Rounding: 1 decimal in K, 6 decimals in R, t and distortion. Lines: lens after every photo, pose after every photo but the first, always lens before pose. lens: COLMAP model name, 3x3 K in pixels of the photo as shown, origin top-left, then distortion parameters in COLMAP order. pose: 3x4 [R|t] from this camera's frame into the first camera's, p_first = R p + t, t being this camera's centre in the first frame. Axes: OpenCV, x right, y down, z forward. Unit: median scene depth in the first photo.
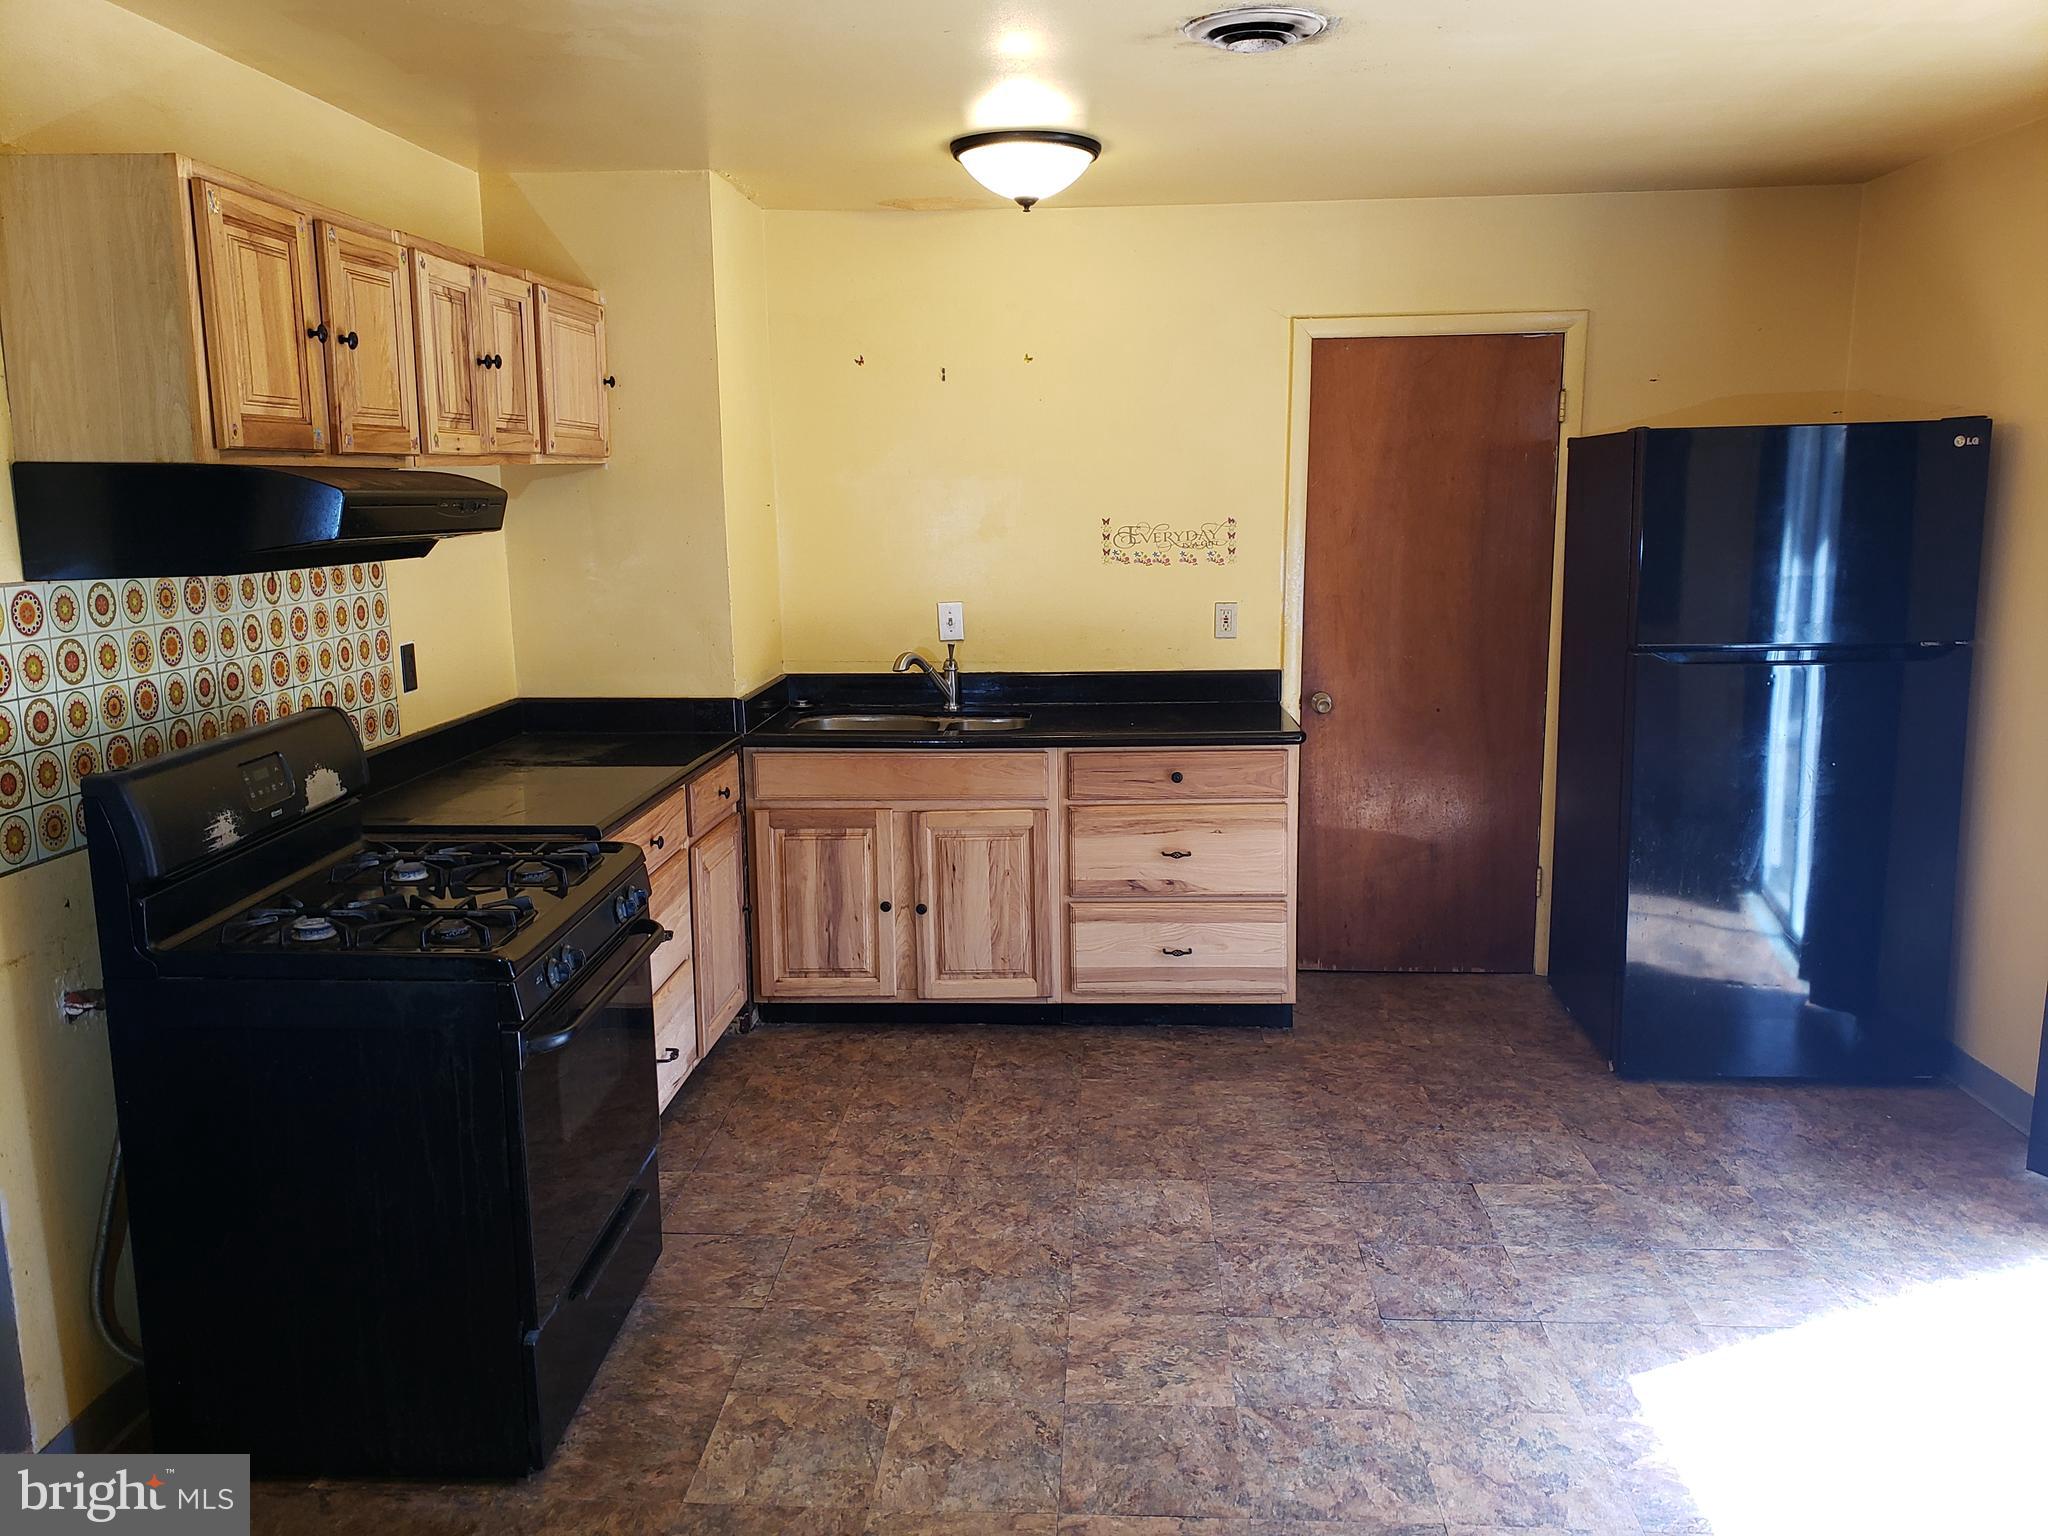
lens RADIAL K [[1582.9, 0, 1015.4], [0, 1582.9, 761.7], [0, 0, 1]] dist [0.102521, -0.222424]
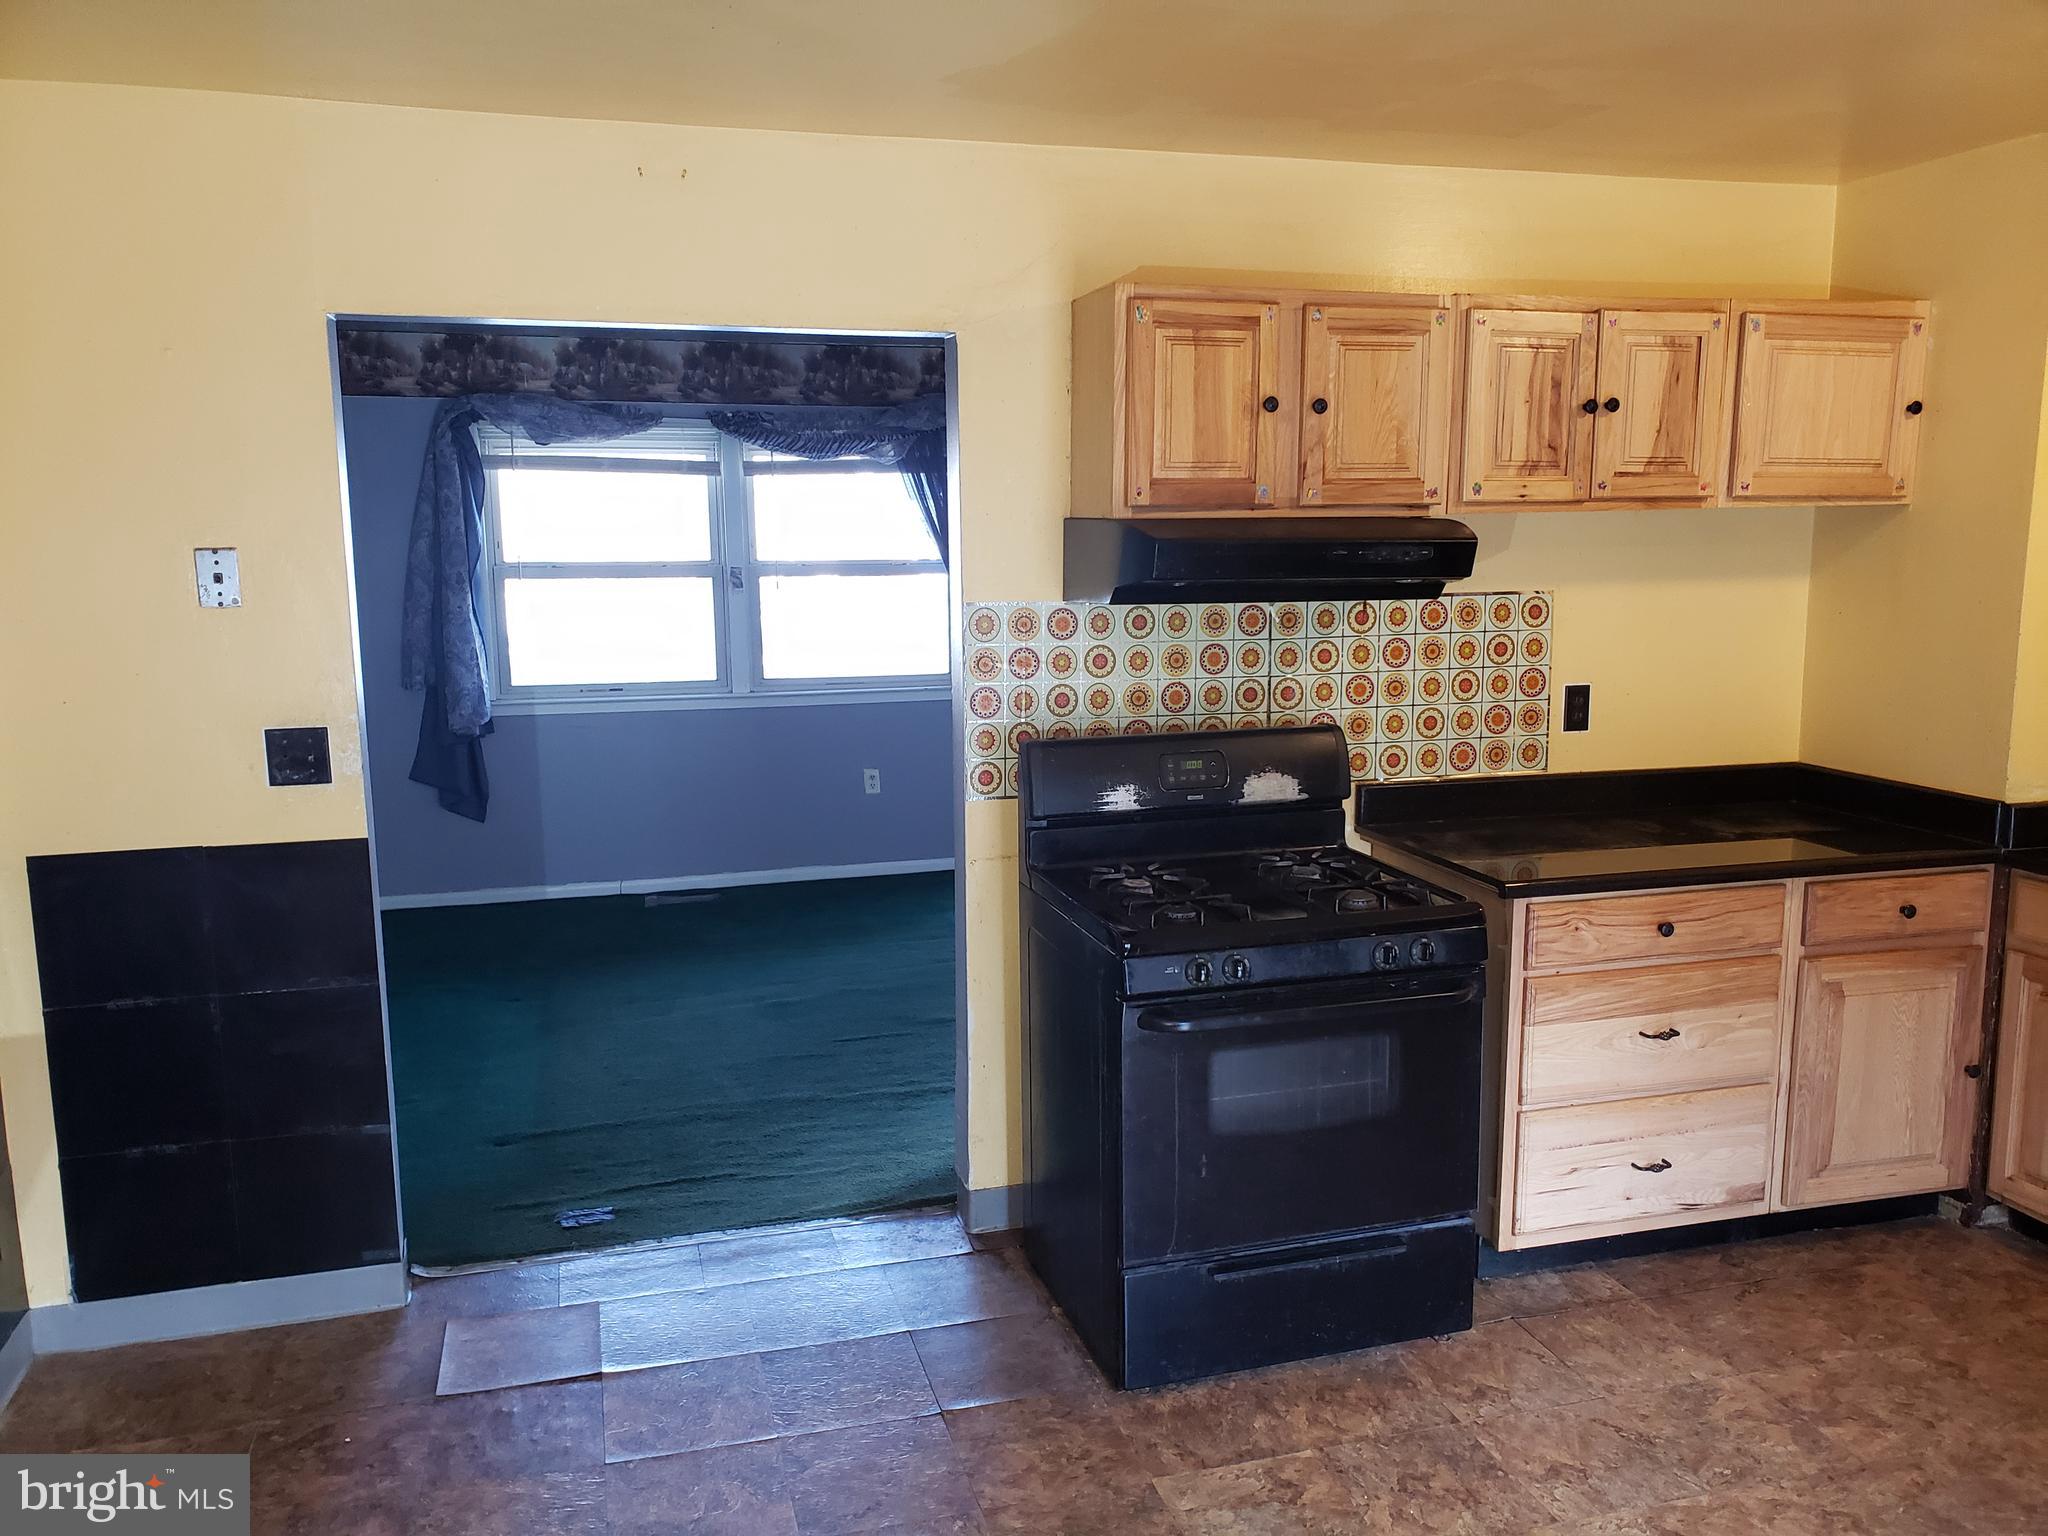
lens RADIAL K [[1589.7, 0, 1023.6], [0, 1589.7, 776.1], [0, 0, 1]] dist [0.008829, -0.000482]
pose [[0.316605, 0.157847, -0.935332, 0.397067], [-0.159615, 0.980862, 0.111502, -0.062184], [0.935032, 0.113991, 0.335741, 0.286878]]
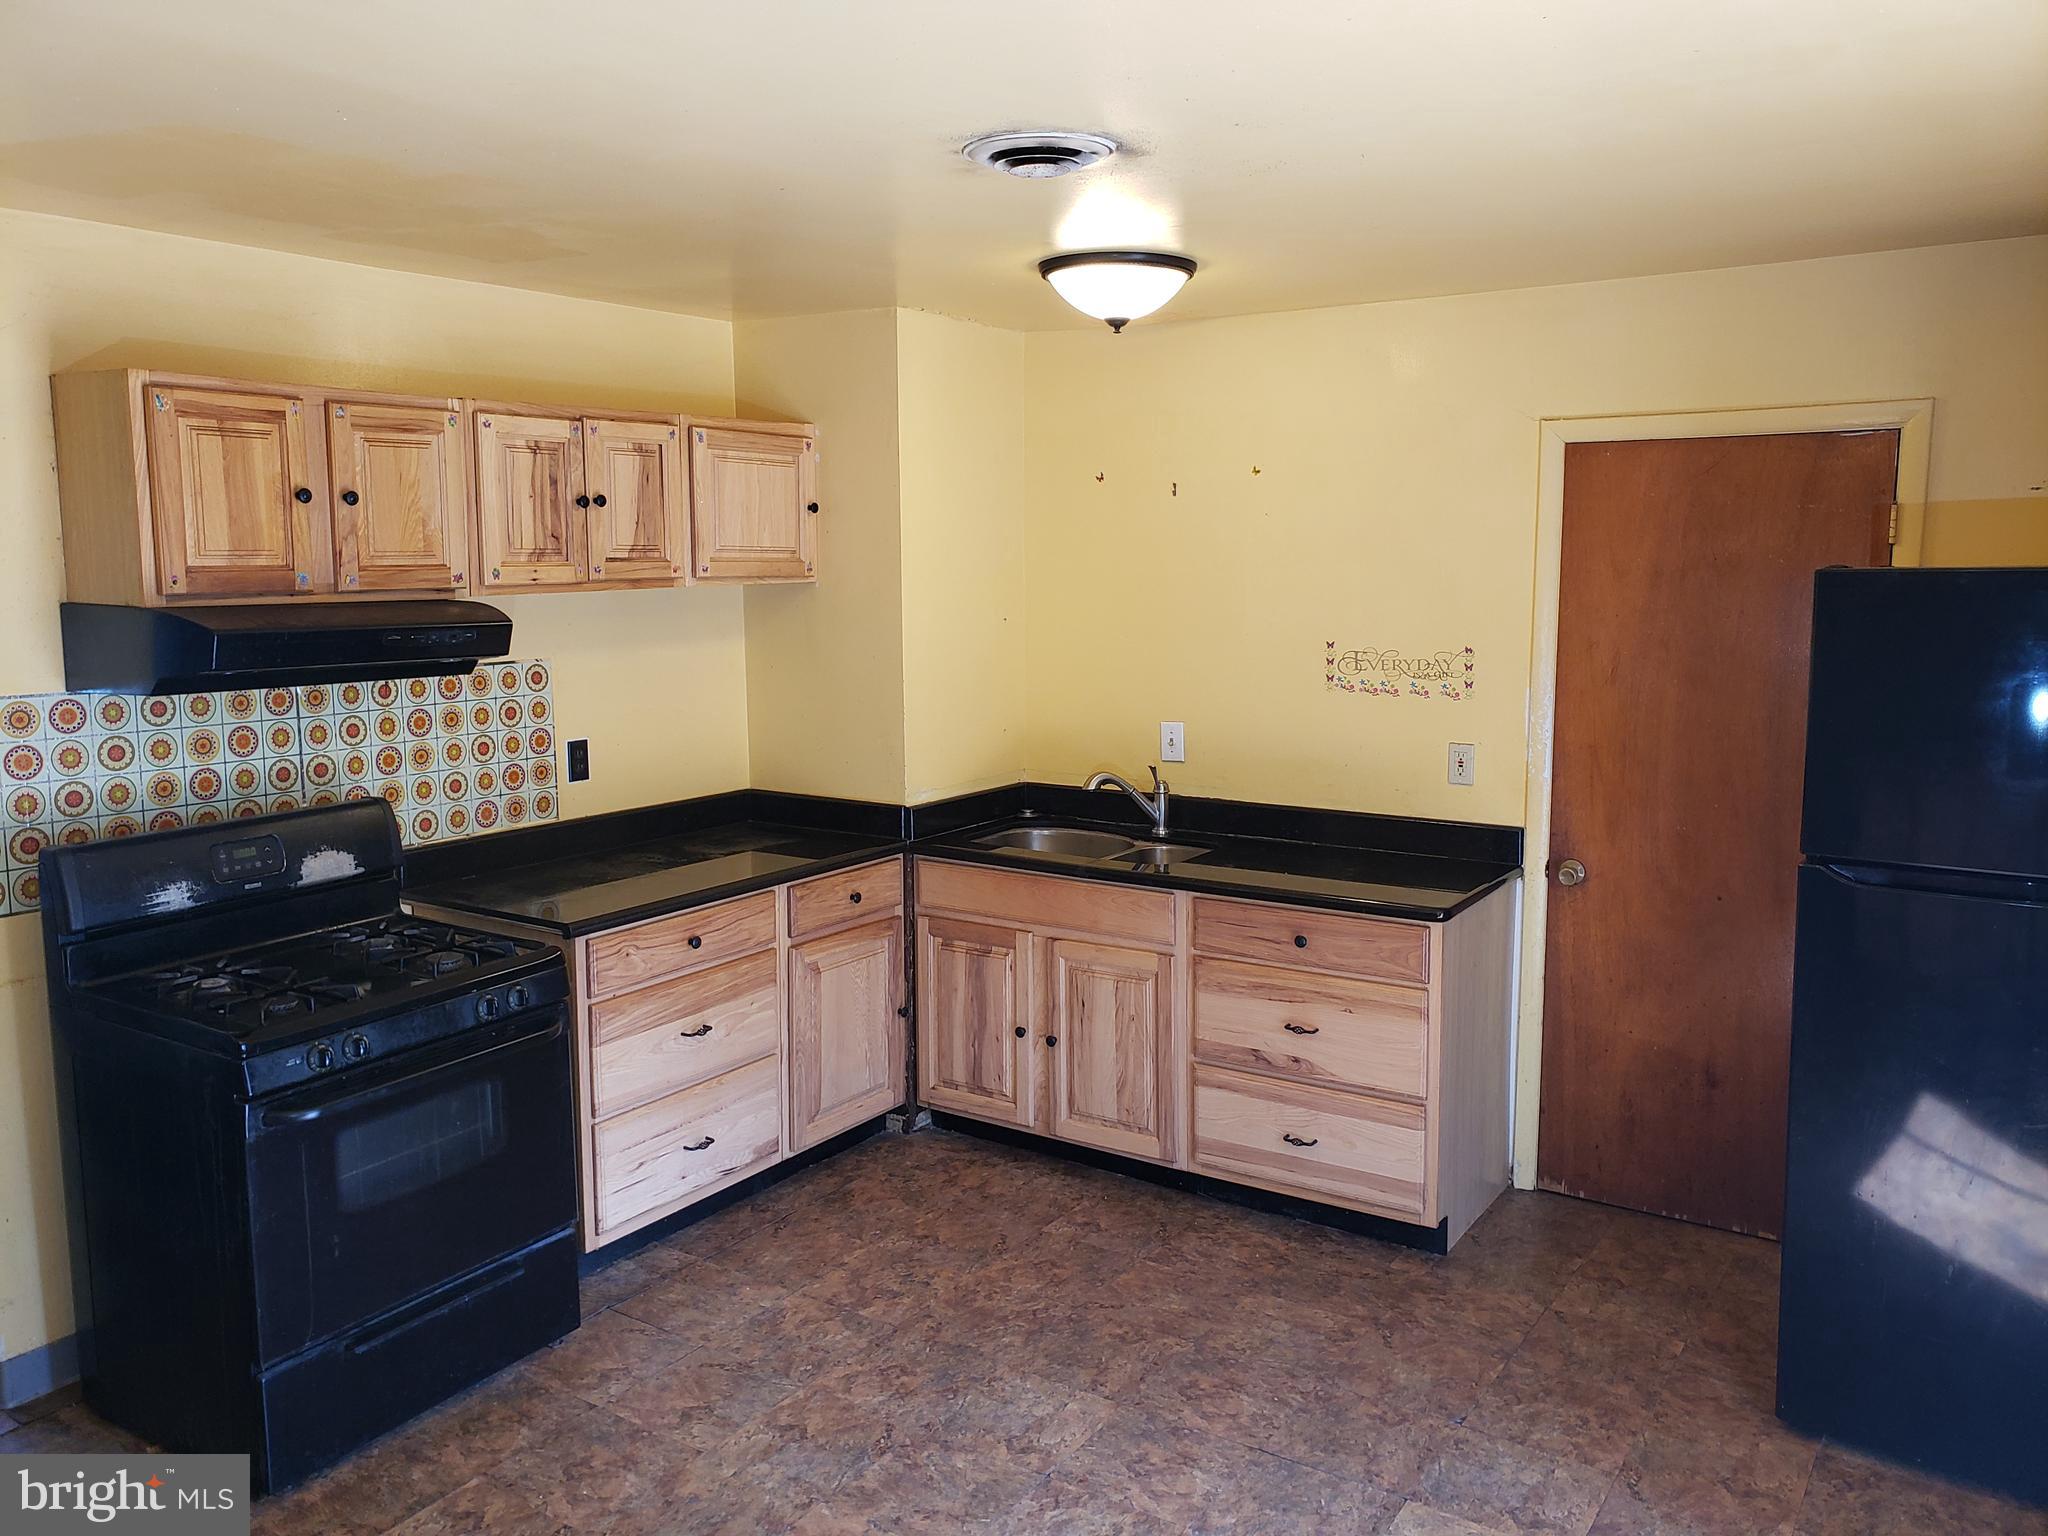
lens RADIAL K [[1616.0, 0, 1020.6], [0, 1616.0, 736.5], [0, 0, 1]] dist [0.019152, -0.015791]
pose [[0.861075, 0.071564, -0.503417, 0.408712], [-0.095624, 0.995172, -0.022090, -0.068486], [0.499406, 0.067160, 0.863761, 0.134378]]
